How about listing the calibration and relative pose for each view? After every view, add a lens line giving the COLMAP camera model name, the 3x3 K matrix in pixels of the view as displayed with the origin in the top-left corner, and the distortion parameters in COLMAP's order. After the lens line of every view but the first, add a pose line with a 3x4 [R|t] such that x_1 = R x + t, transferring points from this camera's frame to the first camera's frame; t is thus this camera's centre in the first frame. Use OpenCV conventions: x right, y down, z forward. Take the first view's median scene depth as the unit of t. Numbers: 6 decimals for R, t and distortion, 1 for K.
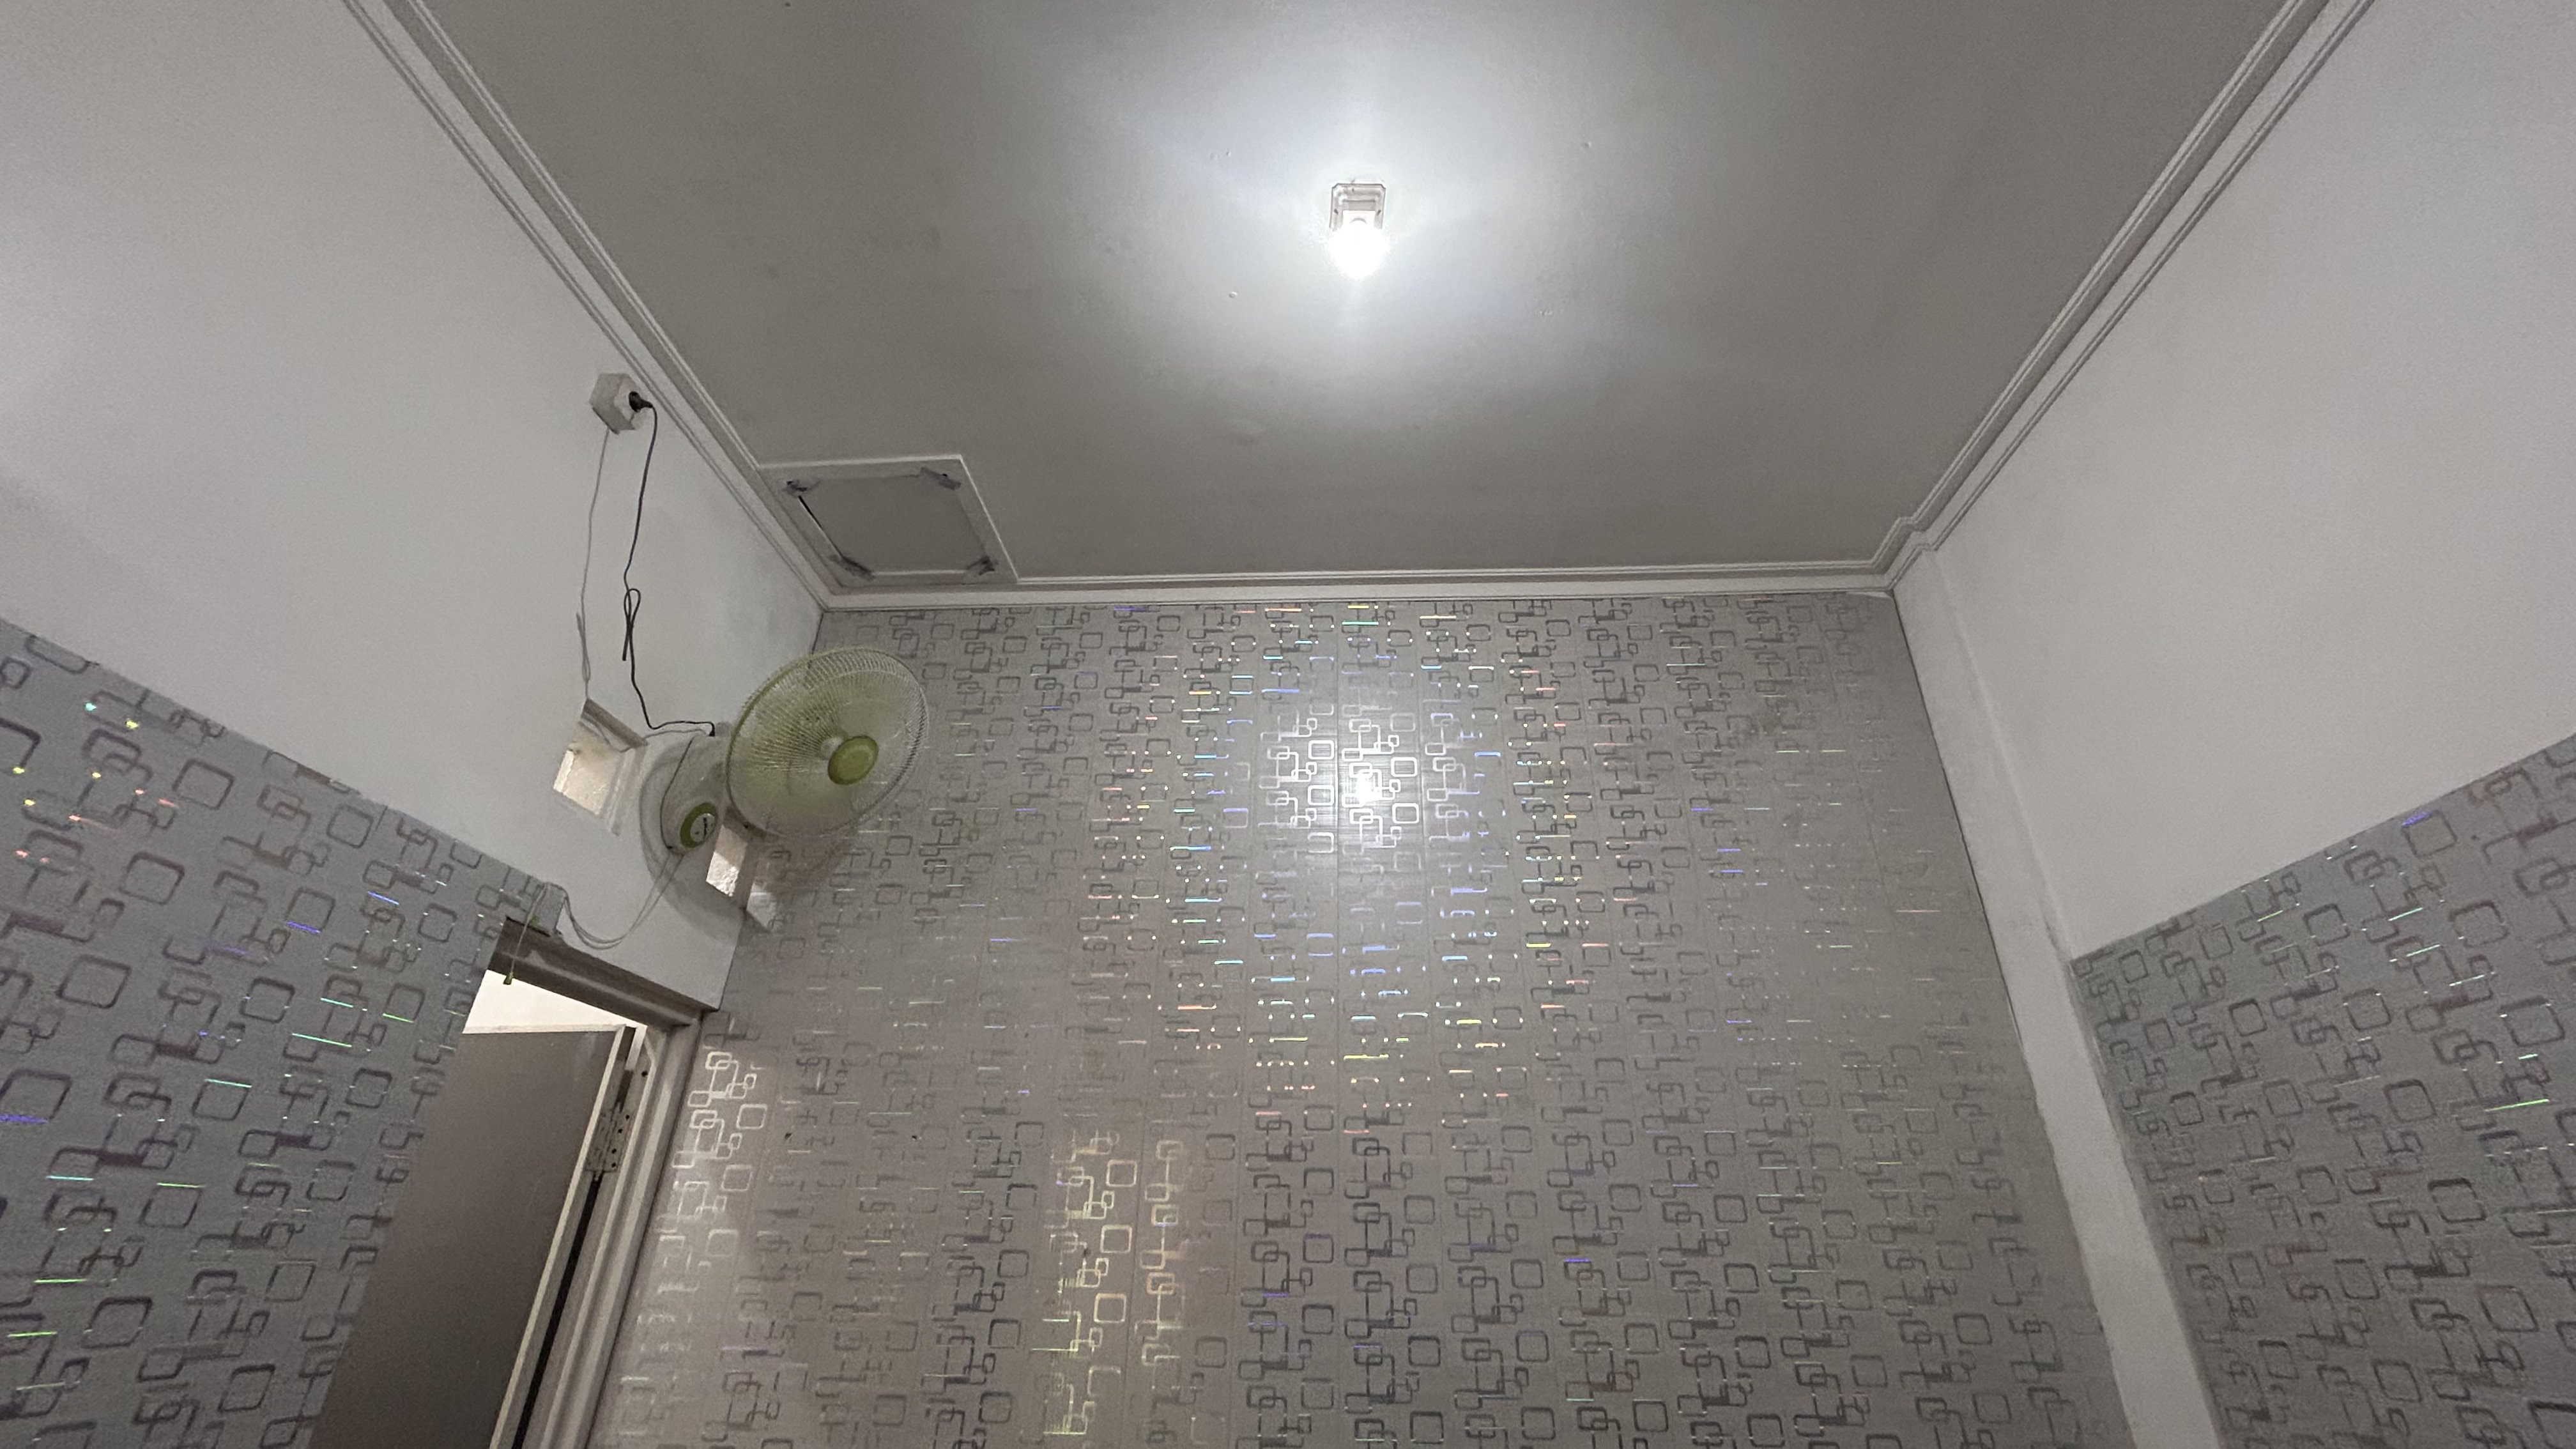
lens RADIAL K [[1055.0, 0, 1293.1], [0, 1055.0, 715.4], [0, 0, 1]] dist [-0.012550, 0.006395]
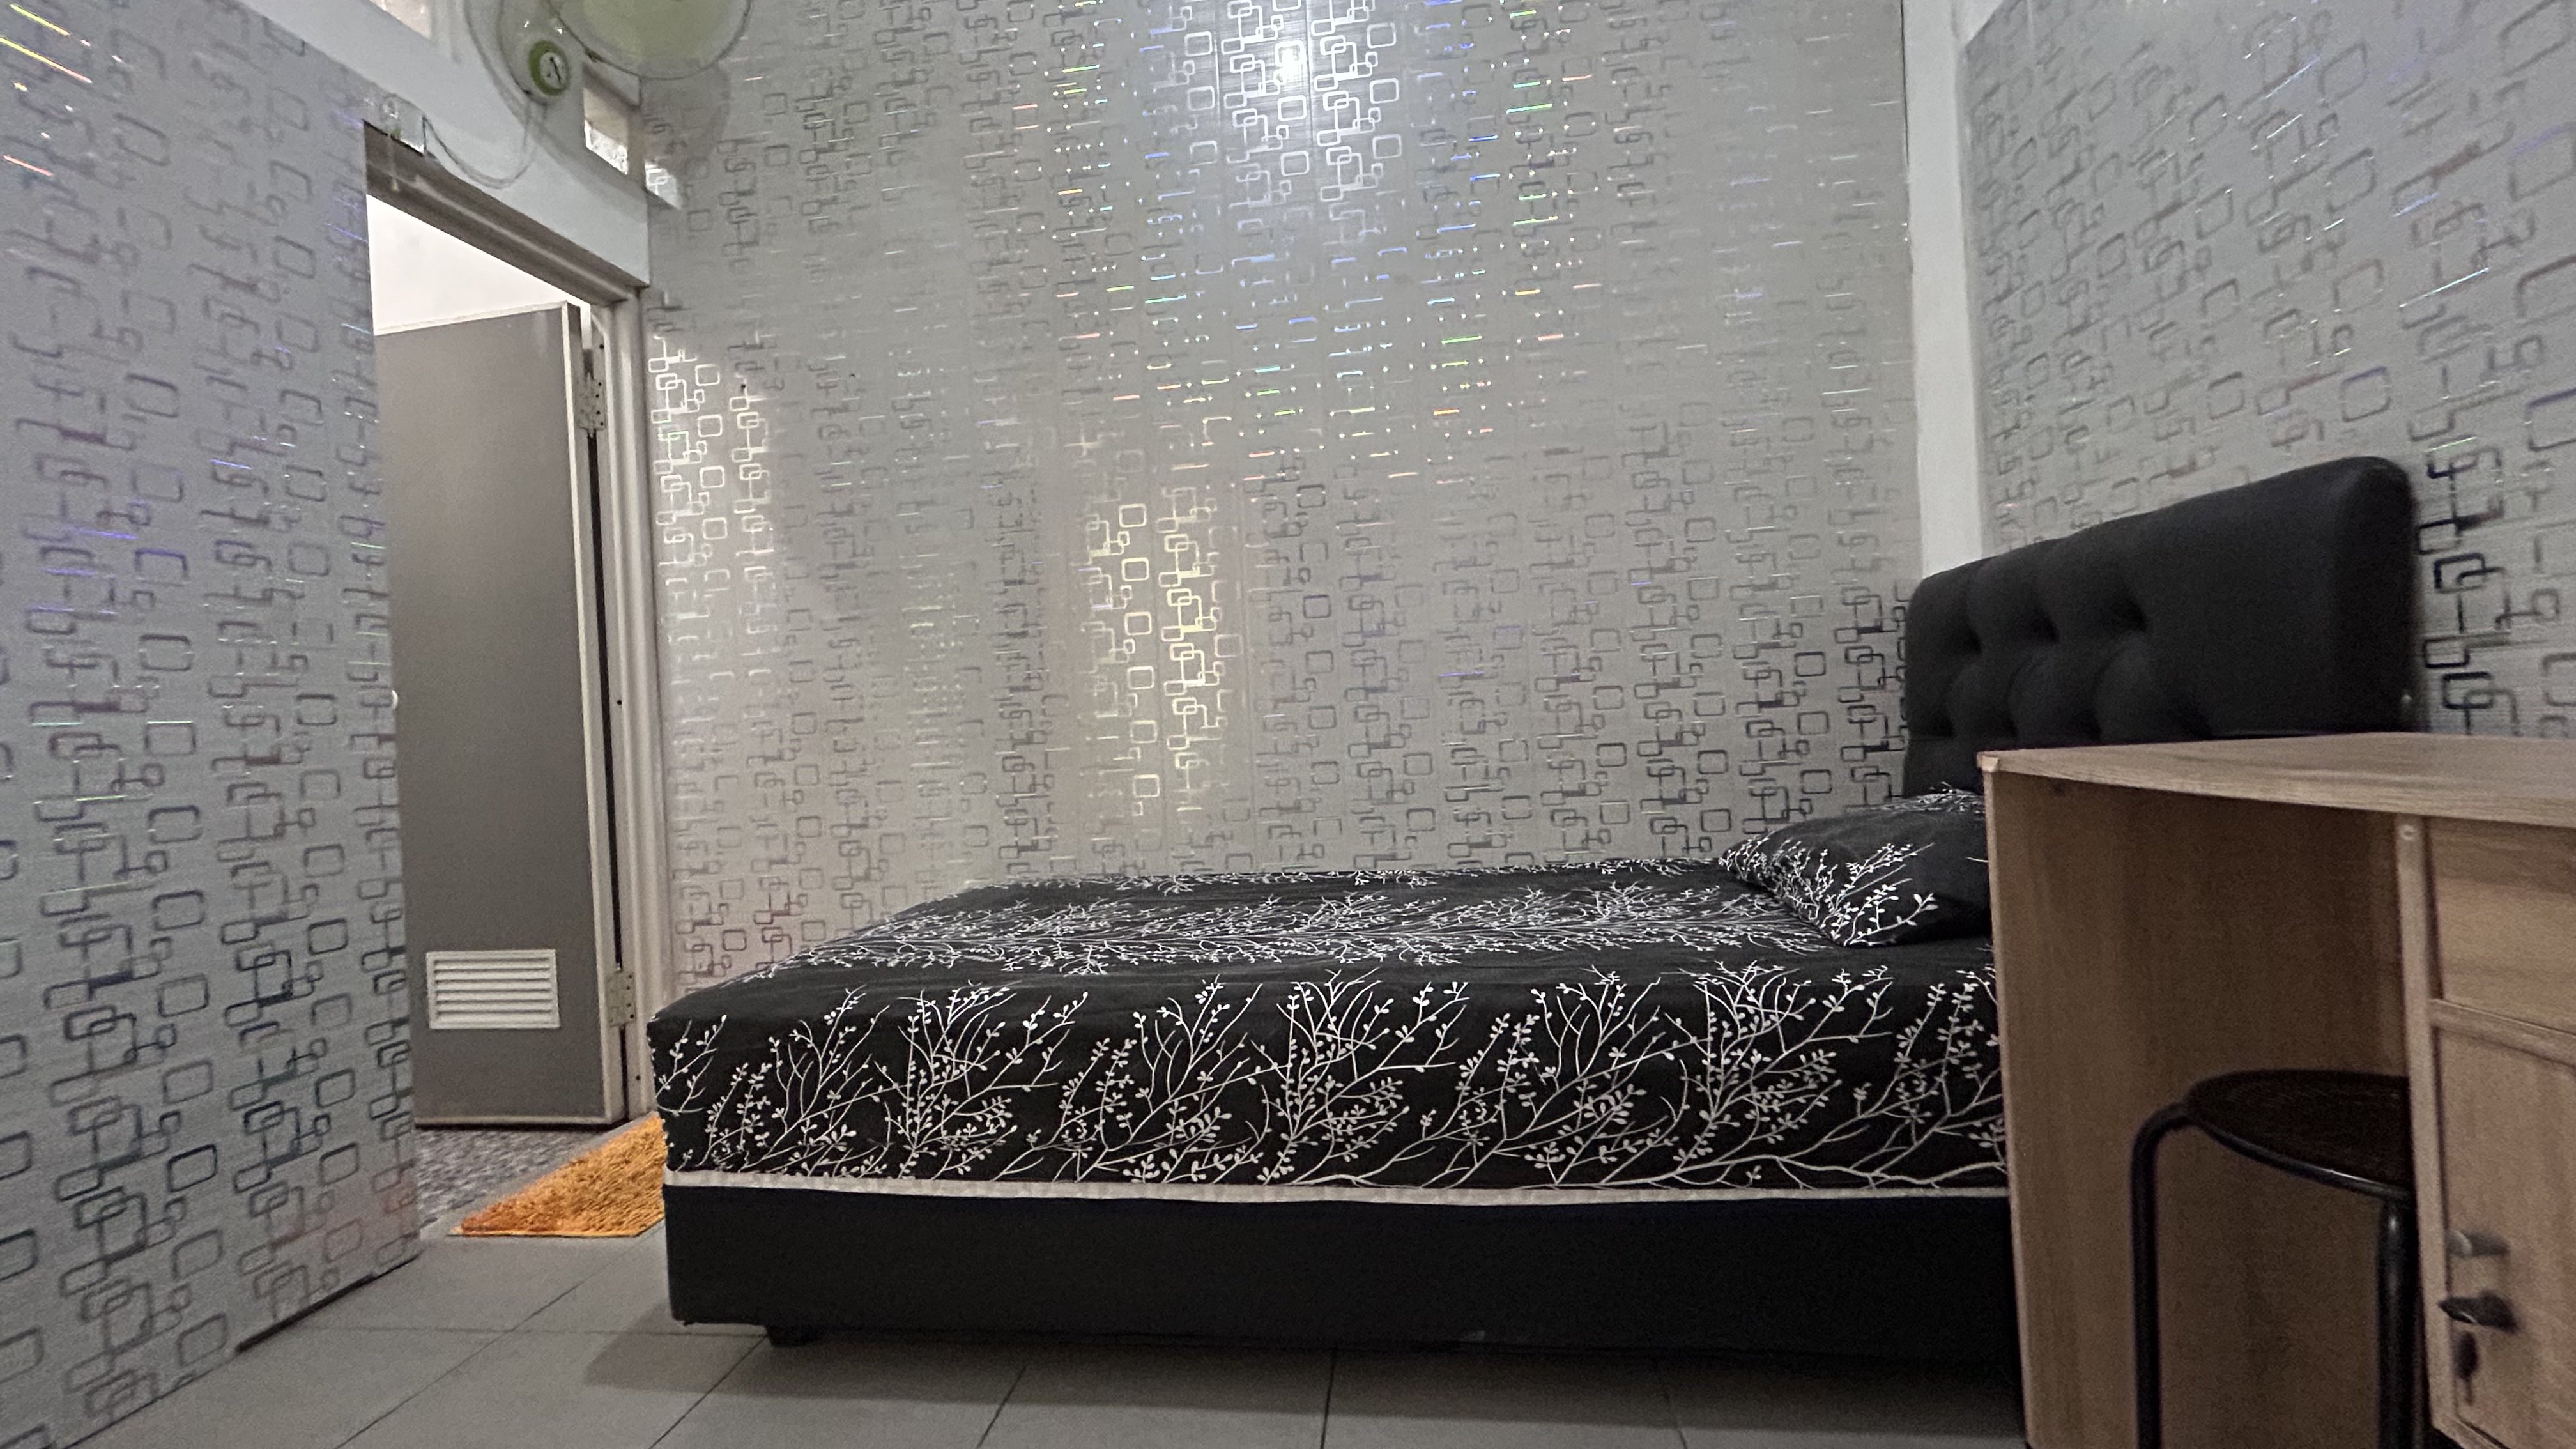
lens RADIAL K [[1055.0, 0, 1293.1], [0, 1055.0, 715.4], [0, 0, 1]] dist [-0.012550, 0.006395]
pose [[0.994820, -0.066710, -0.076703, 0.155831], [0.094754, 0.881790, 0.462026, 0.243516], [0.036814, -0.466900, 0.883543, -0.117486]]
